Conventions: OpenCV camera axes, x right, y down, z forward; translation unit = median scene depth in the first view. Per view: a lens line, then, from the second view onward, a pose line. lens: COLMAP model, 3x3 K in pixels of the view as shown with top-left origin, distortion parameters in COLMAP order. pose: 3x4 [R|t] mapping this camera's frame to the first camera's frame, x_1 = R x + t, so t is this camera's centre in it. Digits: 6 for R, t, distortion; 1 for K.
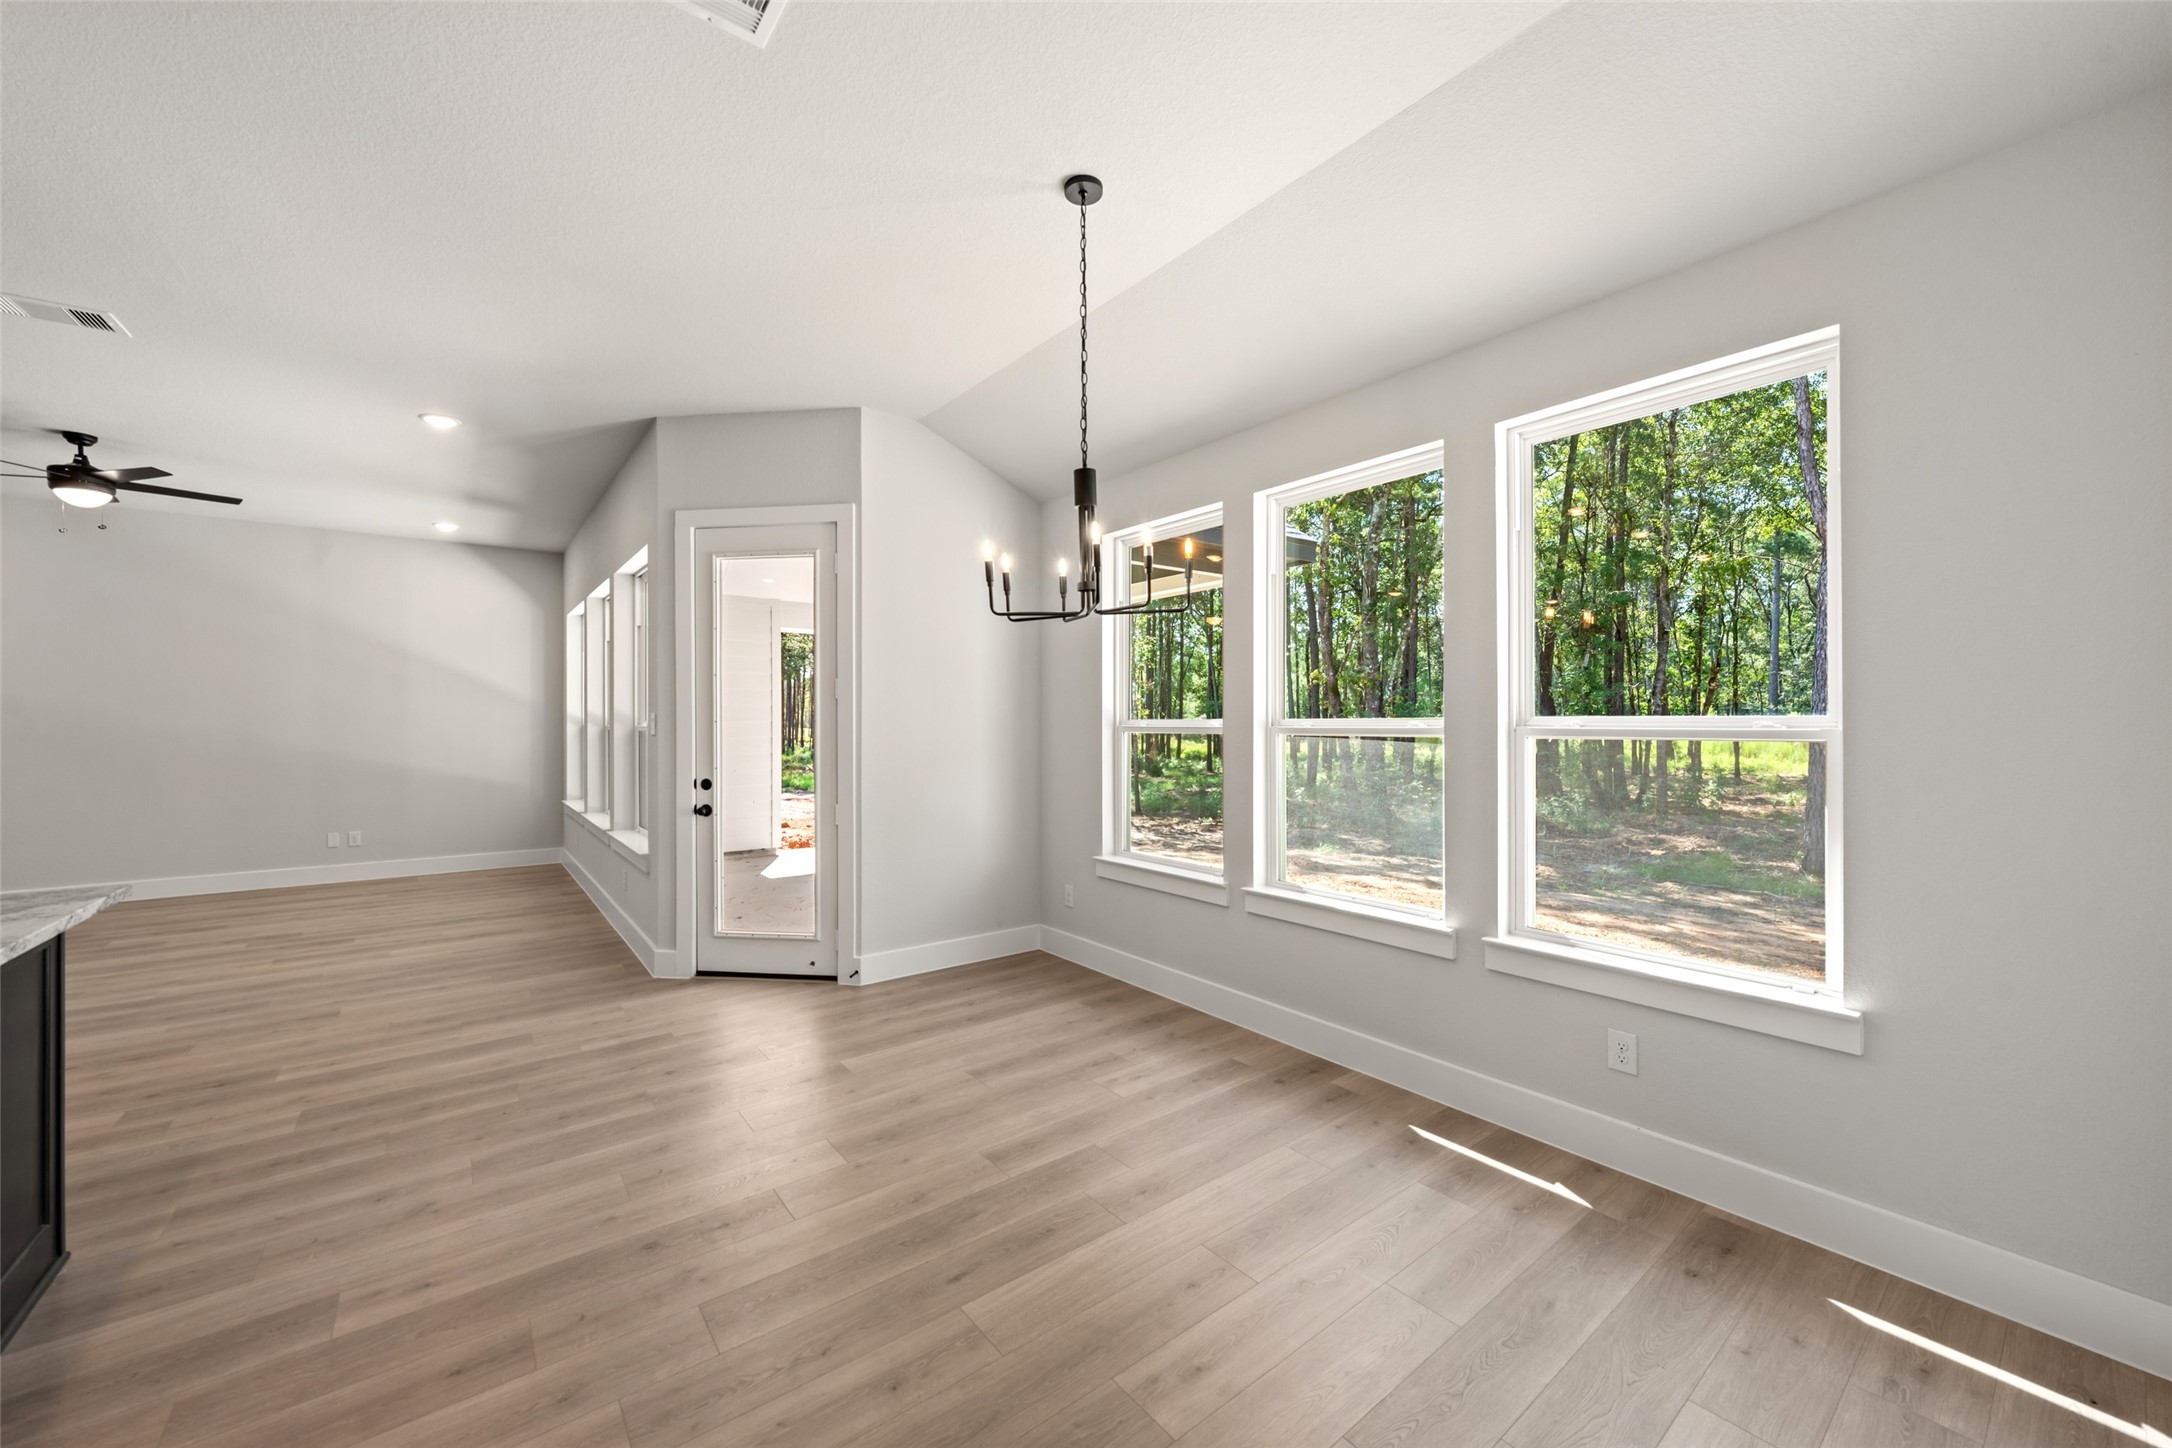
lens RADIAL K [[780.2, 0, 1066.8], [0, 780.2, 711.9], [0, 0, 1]] dist [-0.002817, 0.000356]
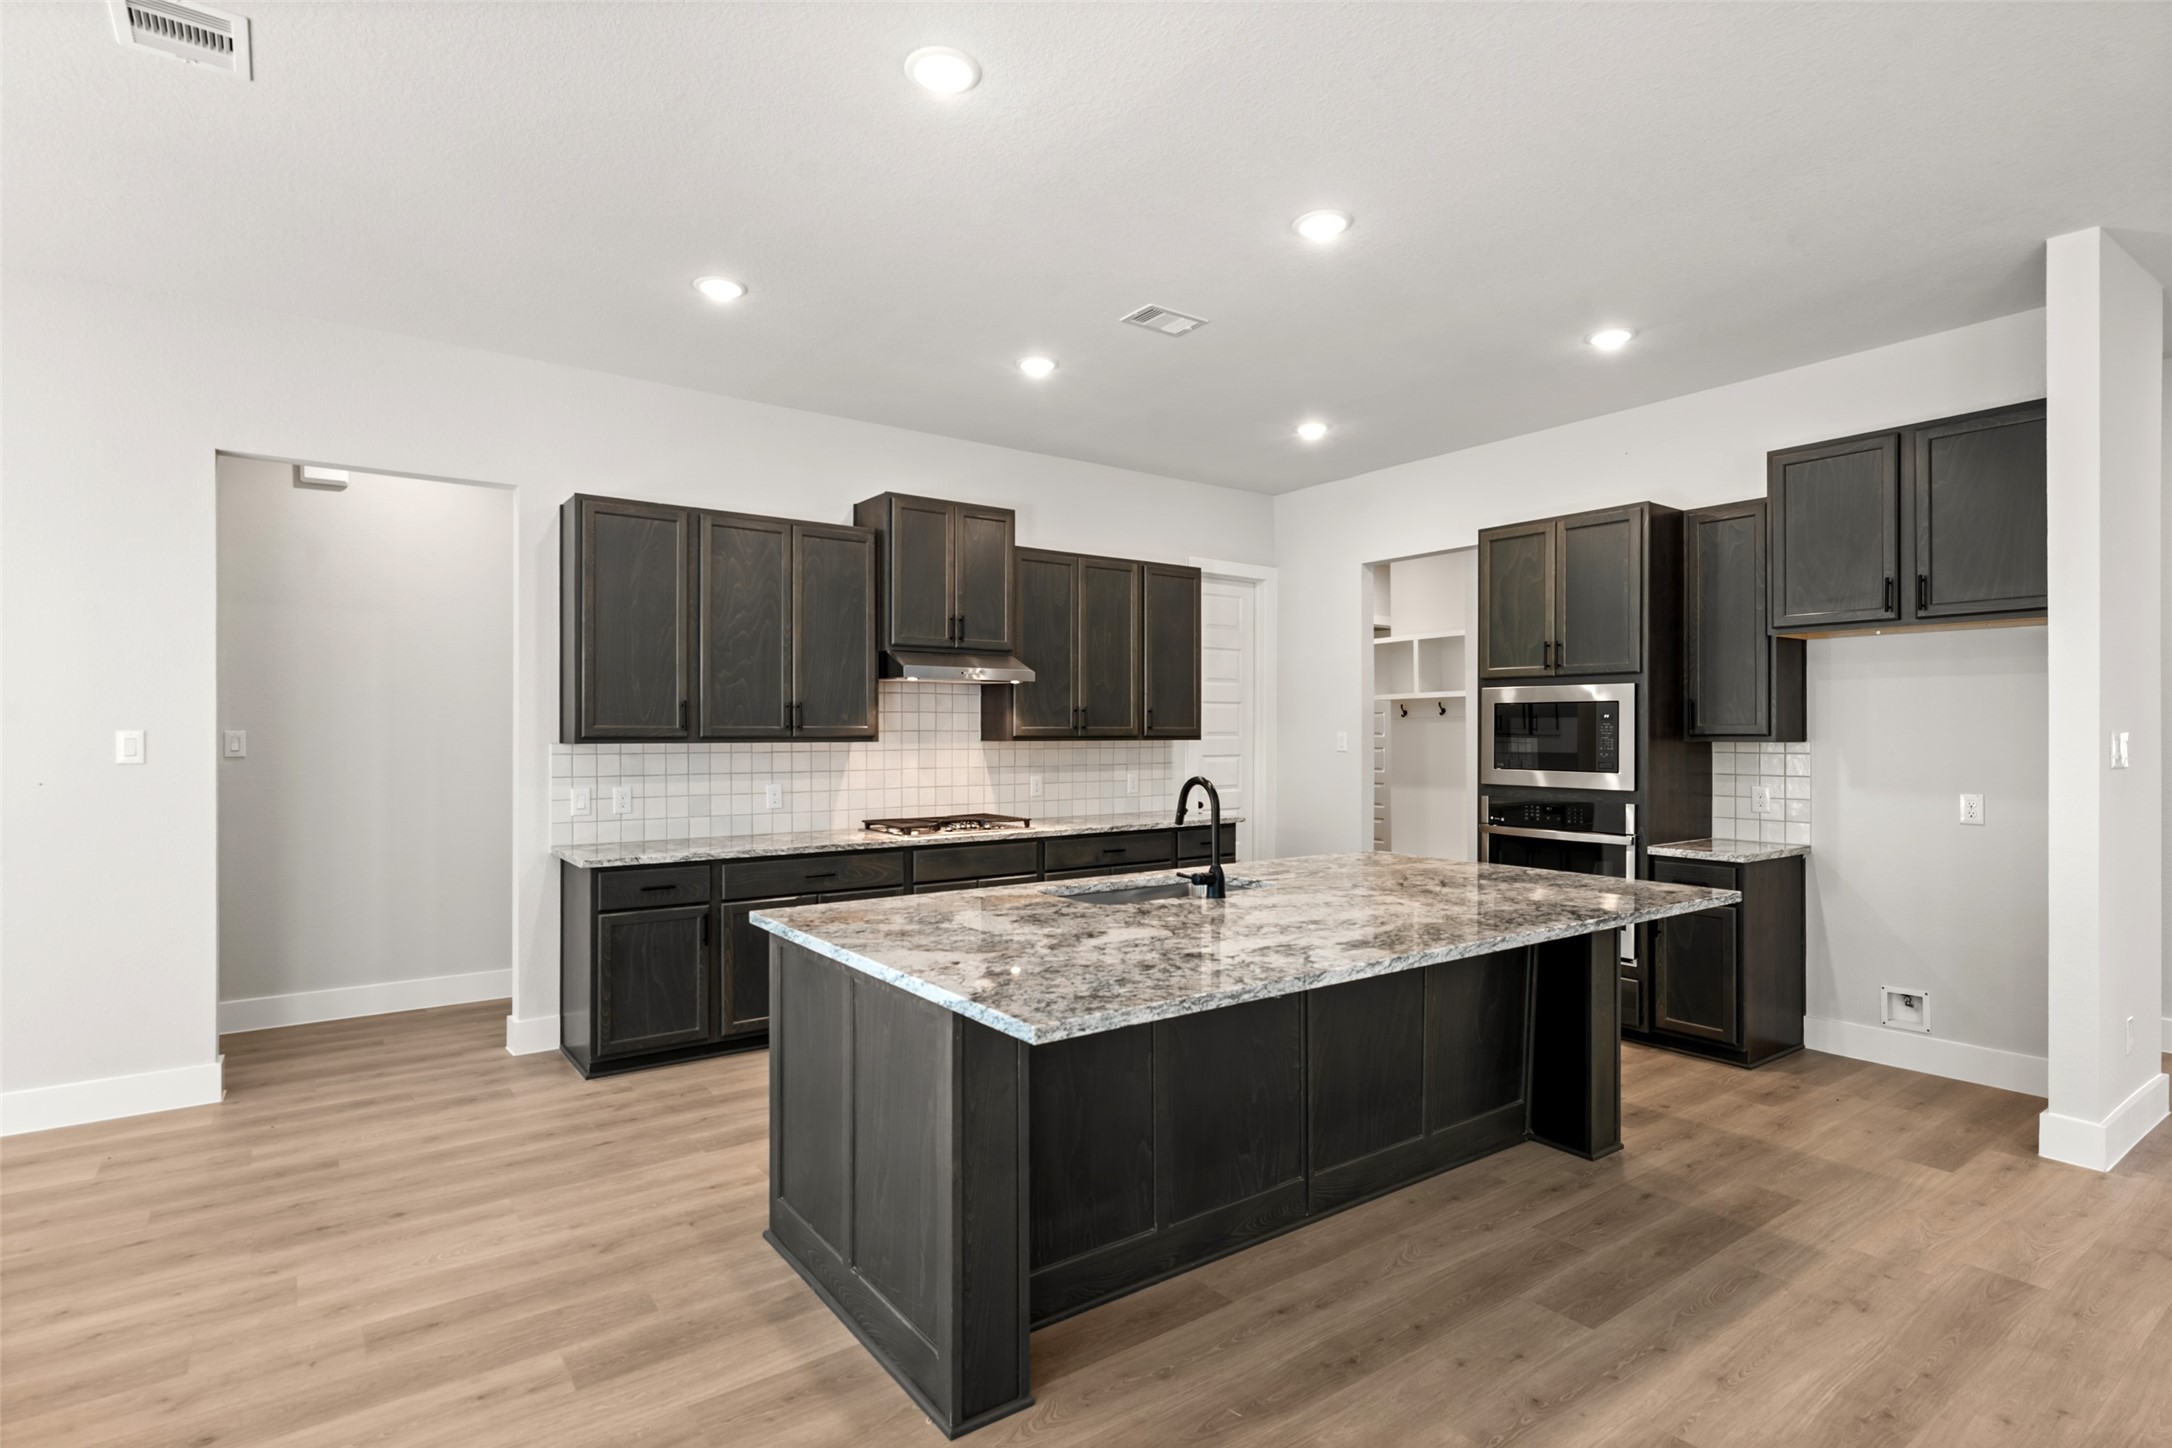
lens RADIAL K [[1070.6, 0, 1077.0], [0, 1070.6, 728.6], [0, 0, 1]] dist [0.006005, -0.001491]
pose [[-0.999062, 0.001680, 0.043259, -0.928922], [0.000949, 0.999856, -0.016918, 0.013782], [-0.043281, -0.016861, -0.998921, 1.314406]]
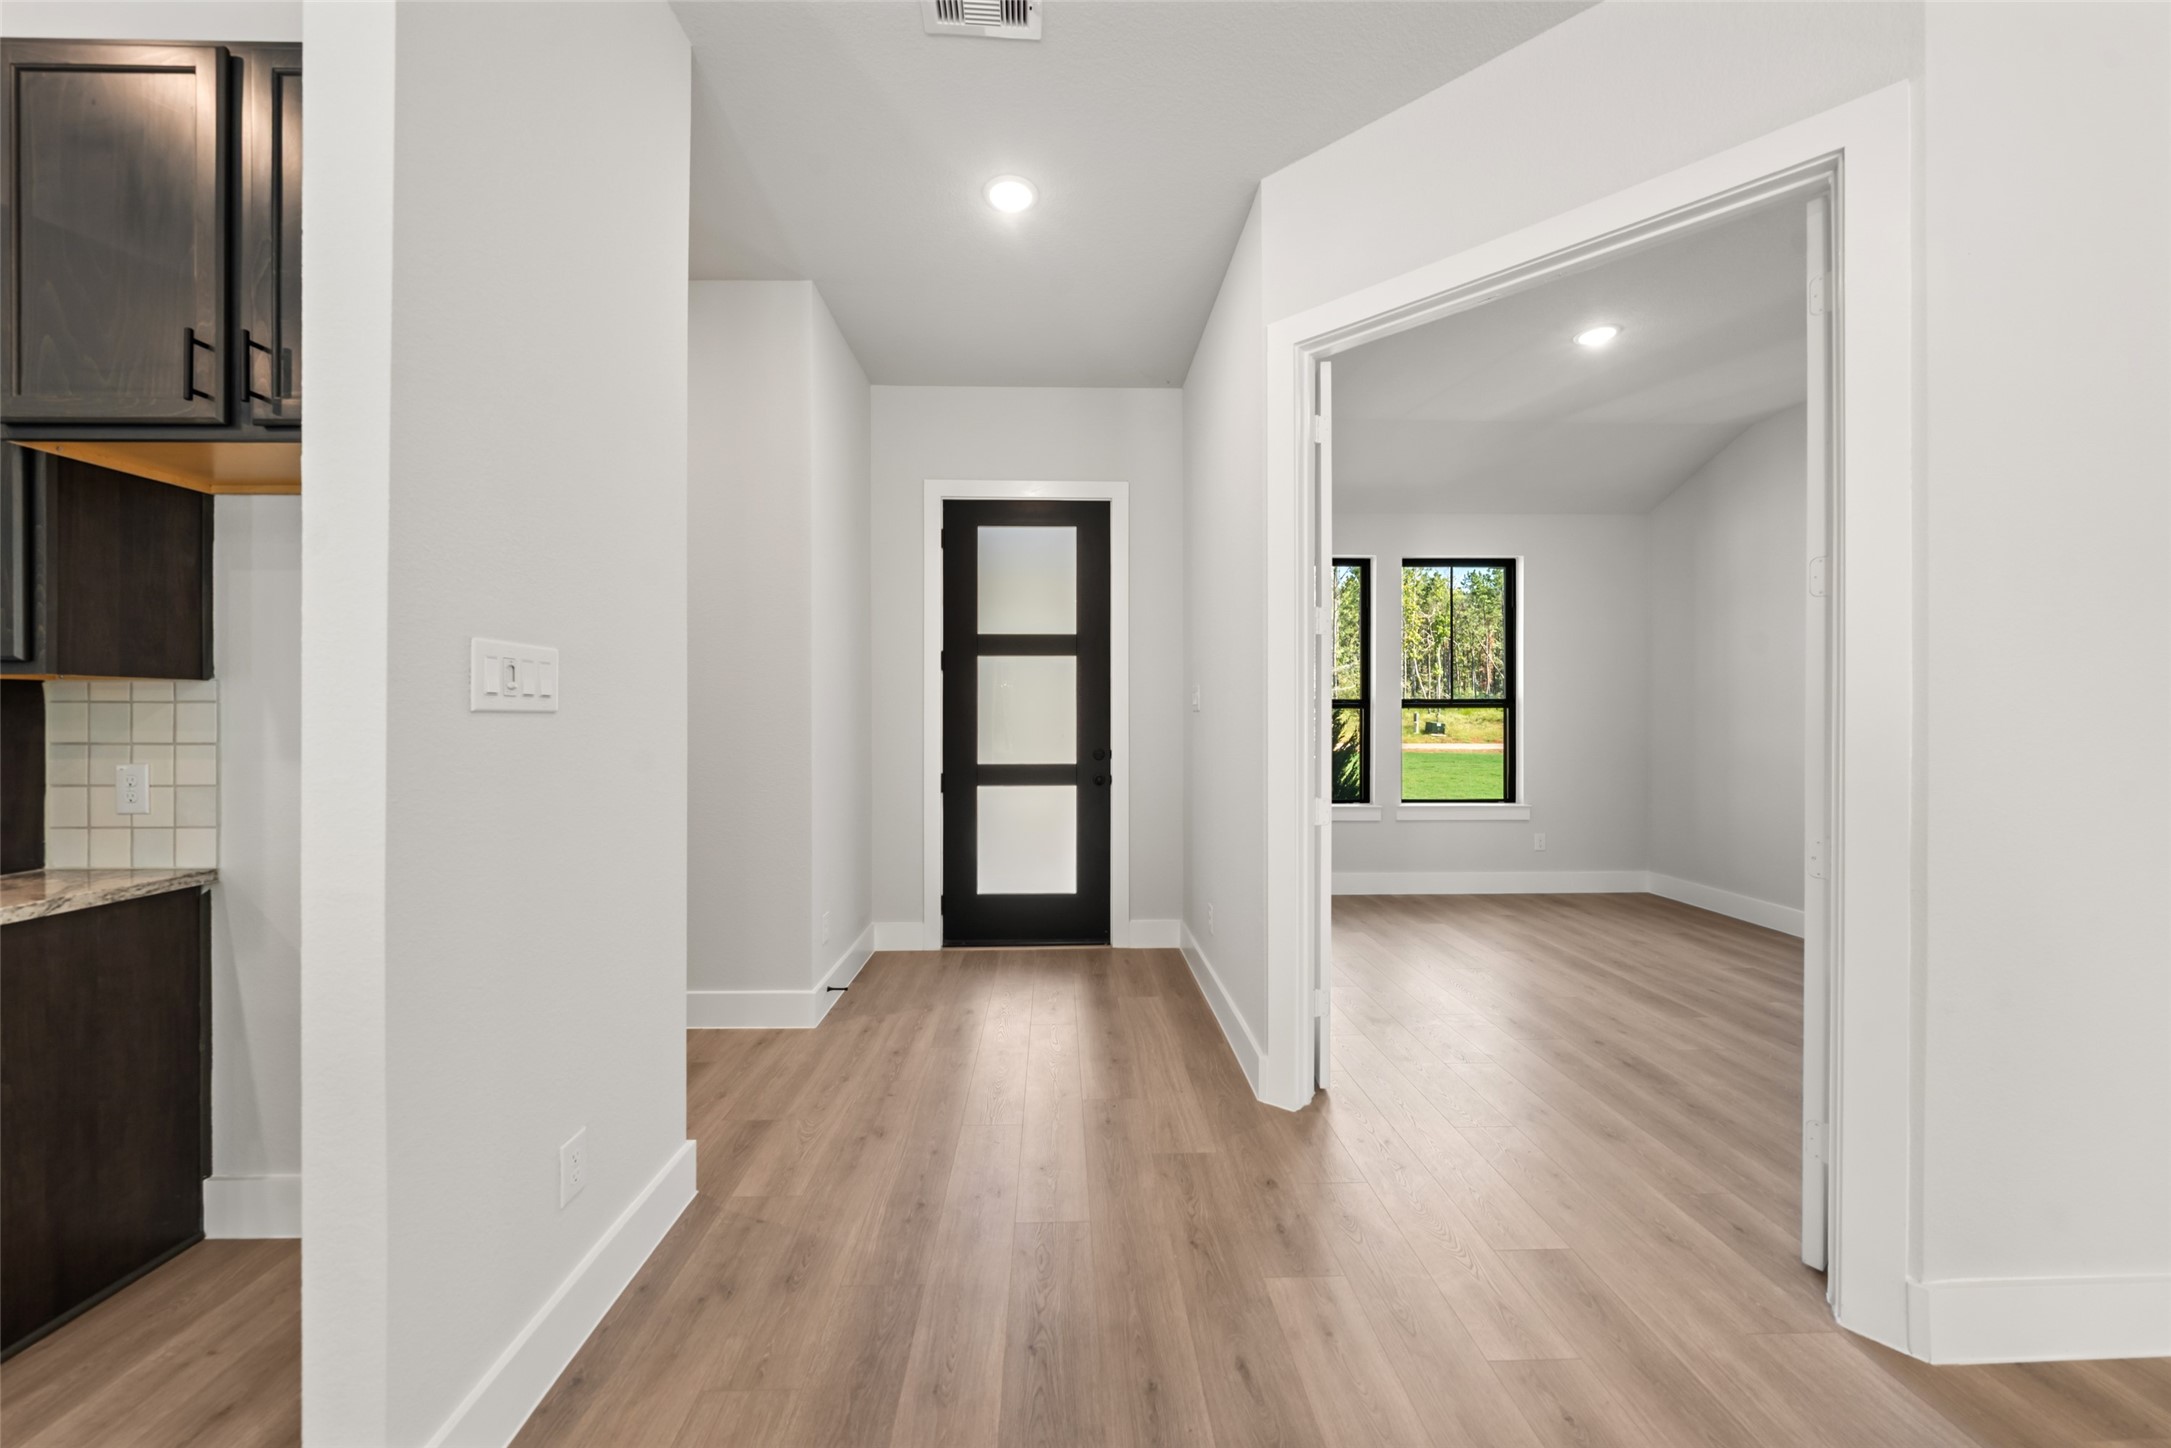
lens RADIAL K [[745.0, 0, 1068.6], [0, 745.0, 713.6], [0, 0, 1]] dist [-0.003676, 0.000185]
pose [[-0.607173, 0.002029, -0.794567, -1.853401], [0.012568, 0.999896, -0.007051, 0.046320], [0.794470, -0.014268, -0.607136, 0.625647]]
